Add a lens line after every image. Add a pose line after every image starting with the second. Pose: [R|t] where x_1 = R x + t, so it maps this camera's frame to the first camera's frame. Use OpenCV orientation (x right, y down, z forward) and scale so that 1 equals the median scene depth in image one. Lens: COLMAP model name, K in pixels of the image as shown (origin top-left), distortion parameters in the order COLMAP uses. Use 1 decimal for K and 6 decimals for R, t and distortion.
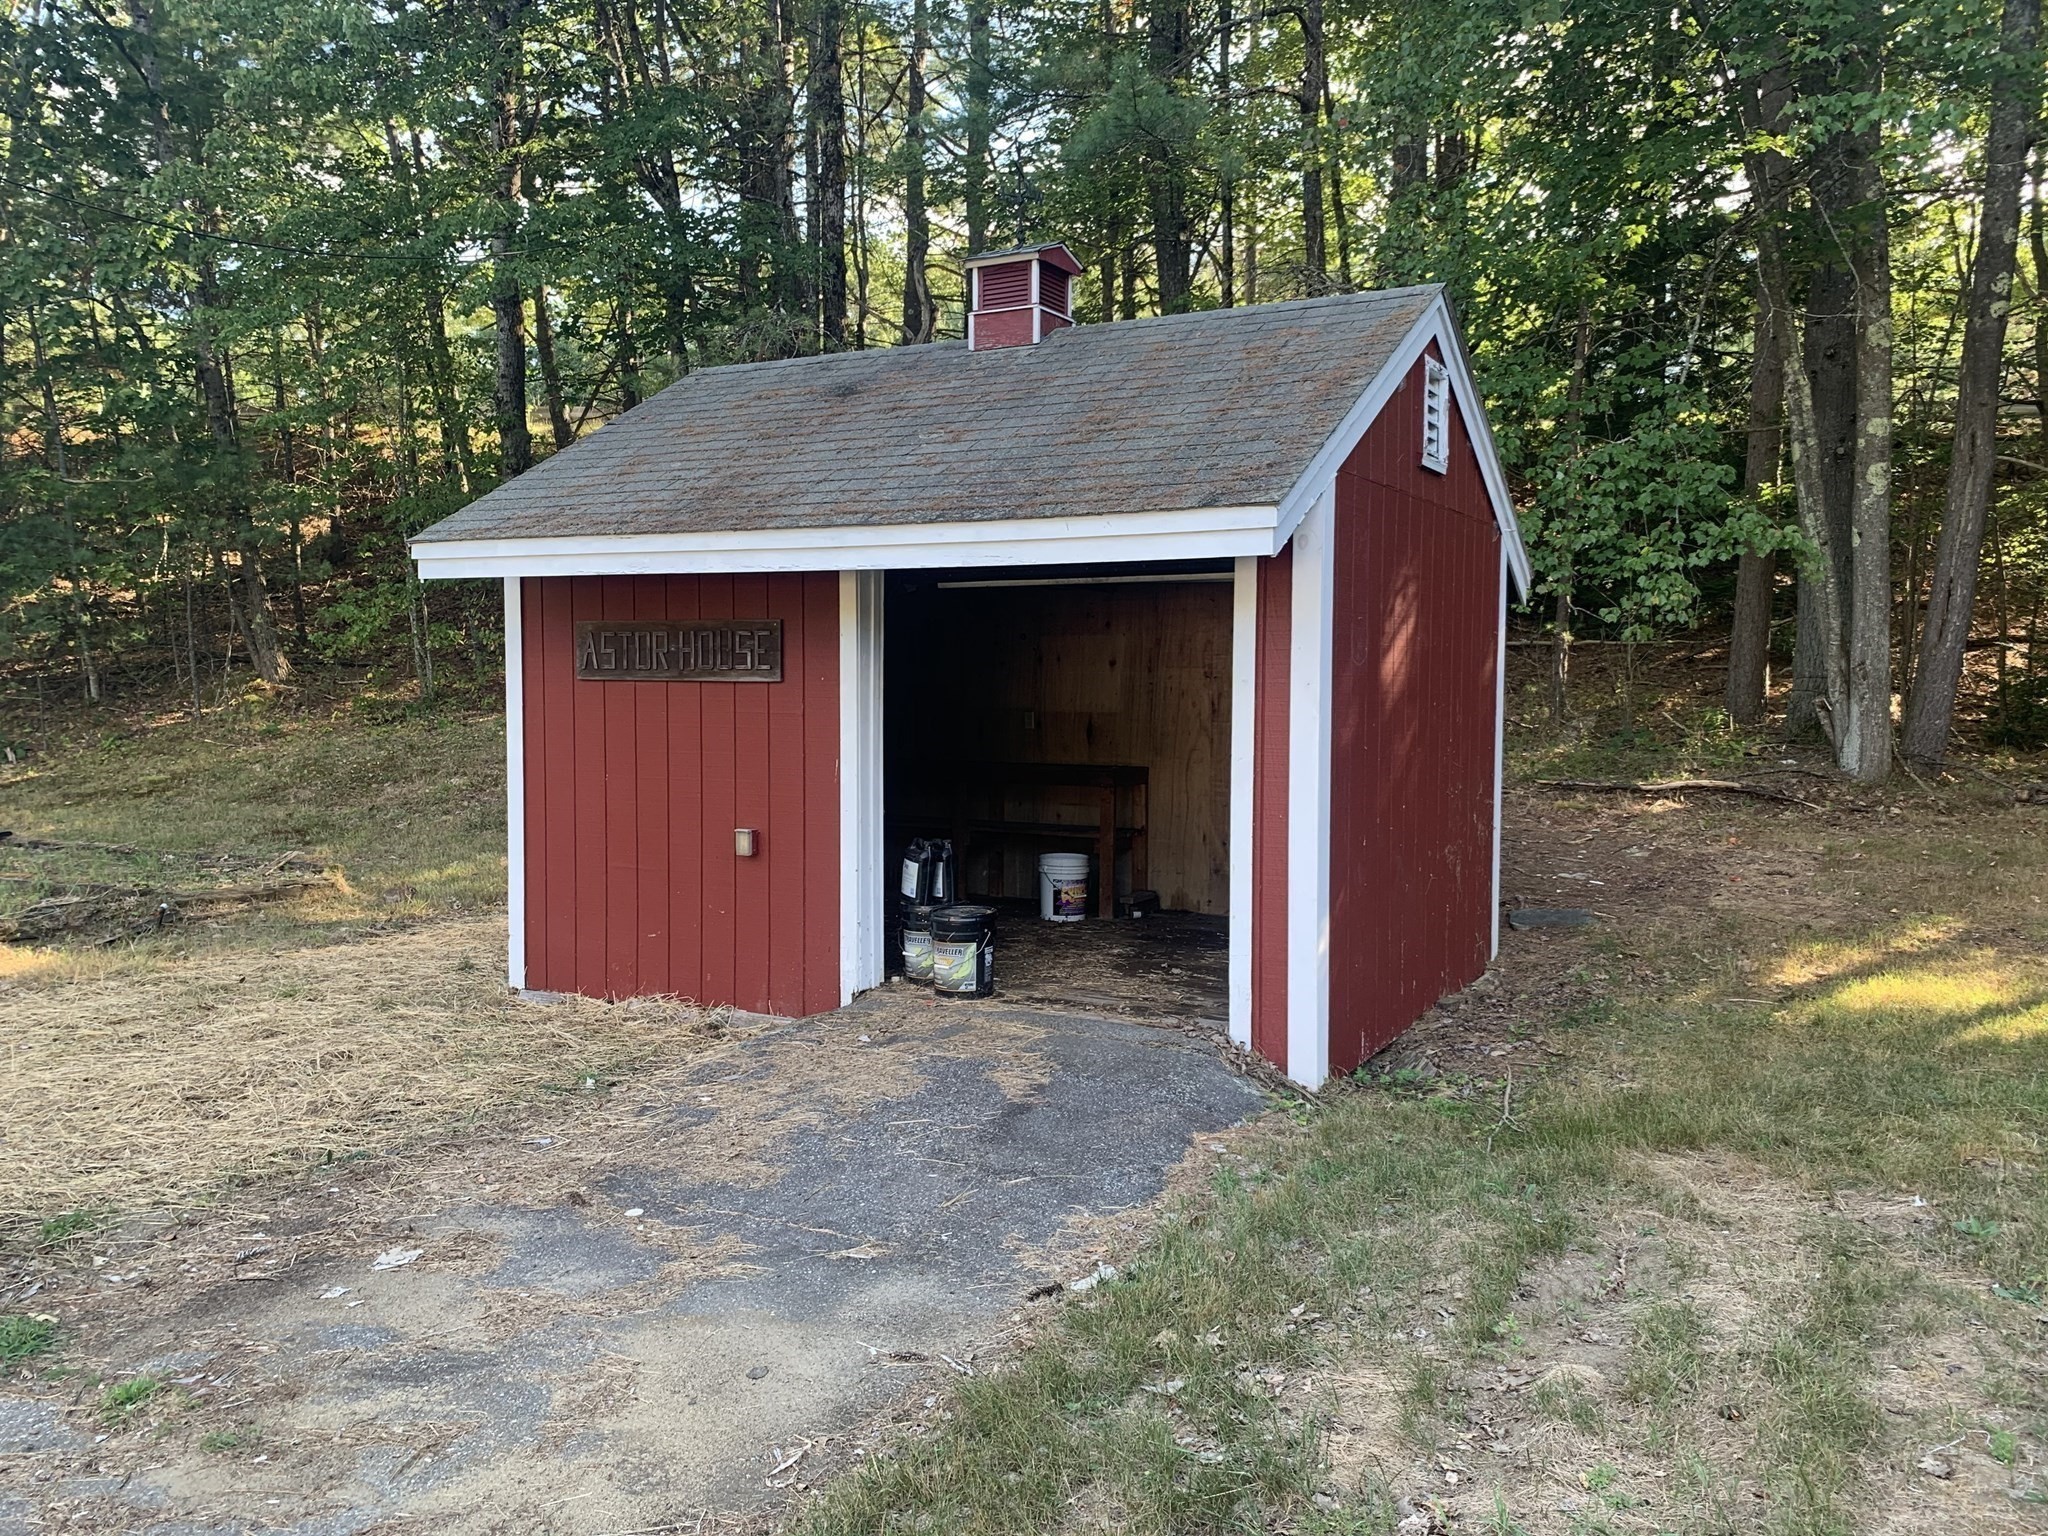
lens RADIAL K [[1495.7, 0, 1024.0], [0, 1495.7, 768.0], [0, 0, 1]] dist [-0.074623, -0.000152]
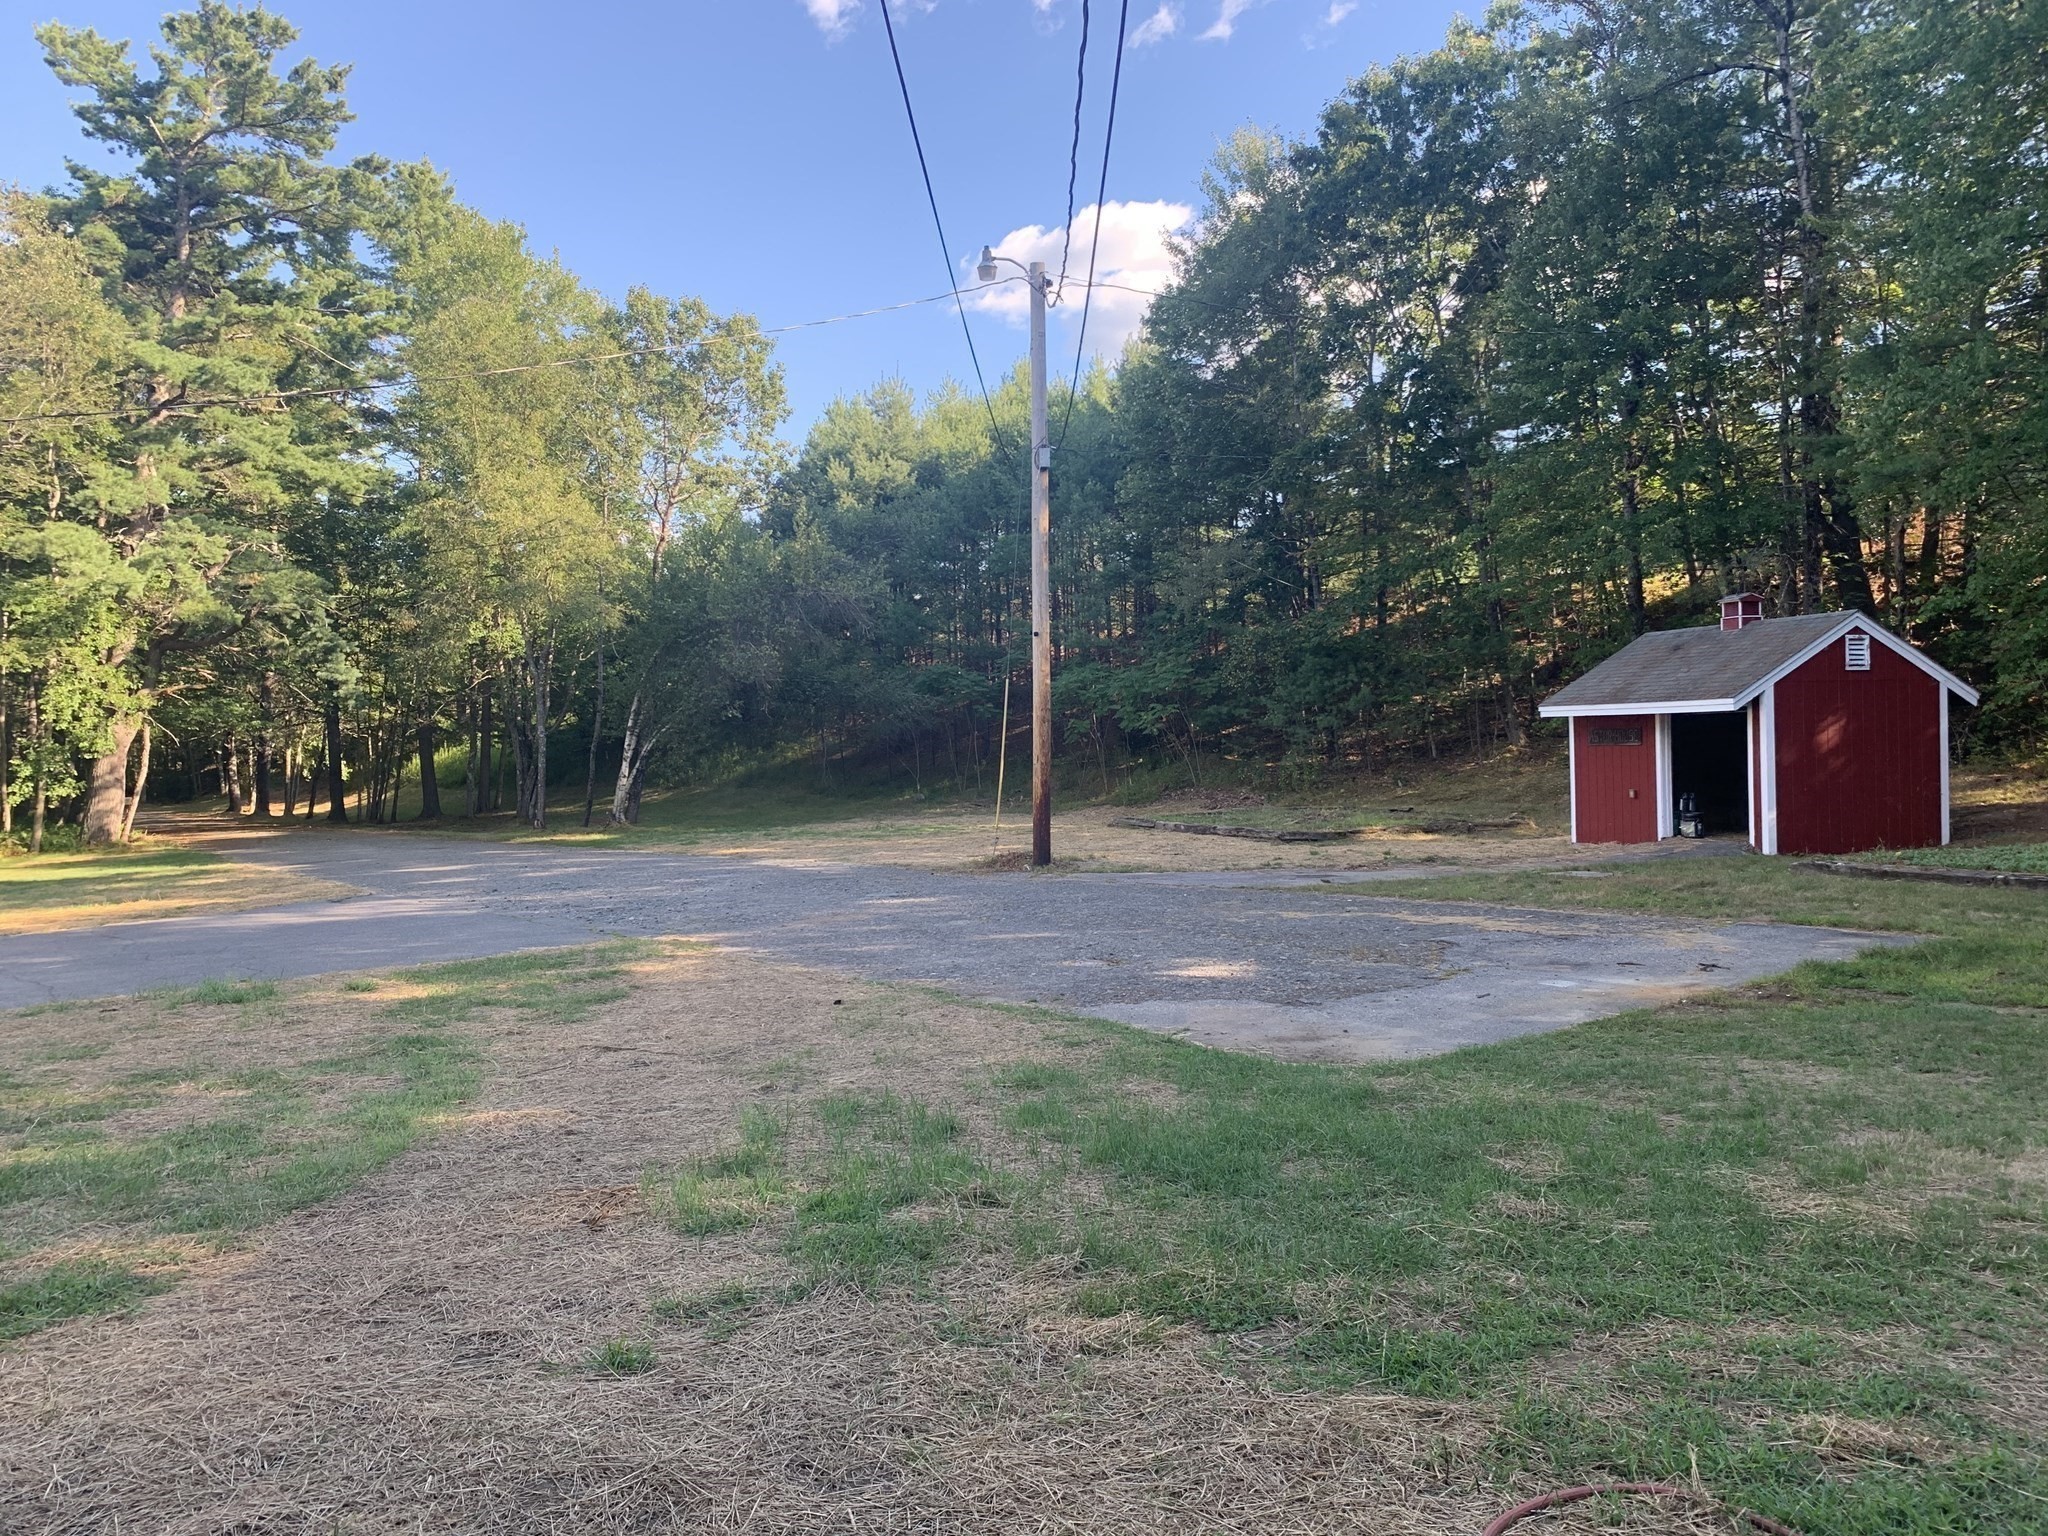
lens RADIAL K [[1700.4, 0, 1024.0], [0, 1700.4, 768.0], [0, 0, 1]] dist [0.000772, -0.000921]
pose [[0.713005, -0.014321, -0.701013, 1.487893], [-0.013974, 0.999303, -0.034627, 0.140453], [0.701020, 0.034485, 0.712307, -2.633290]]
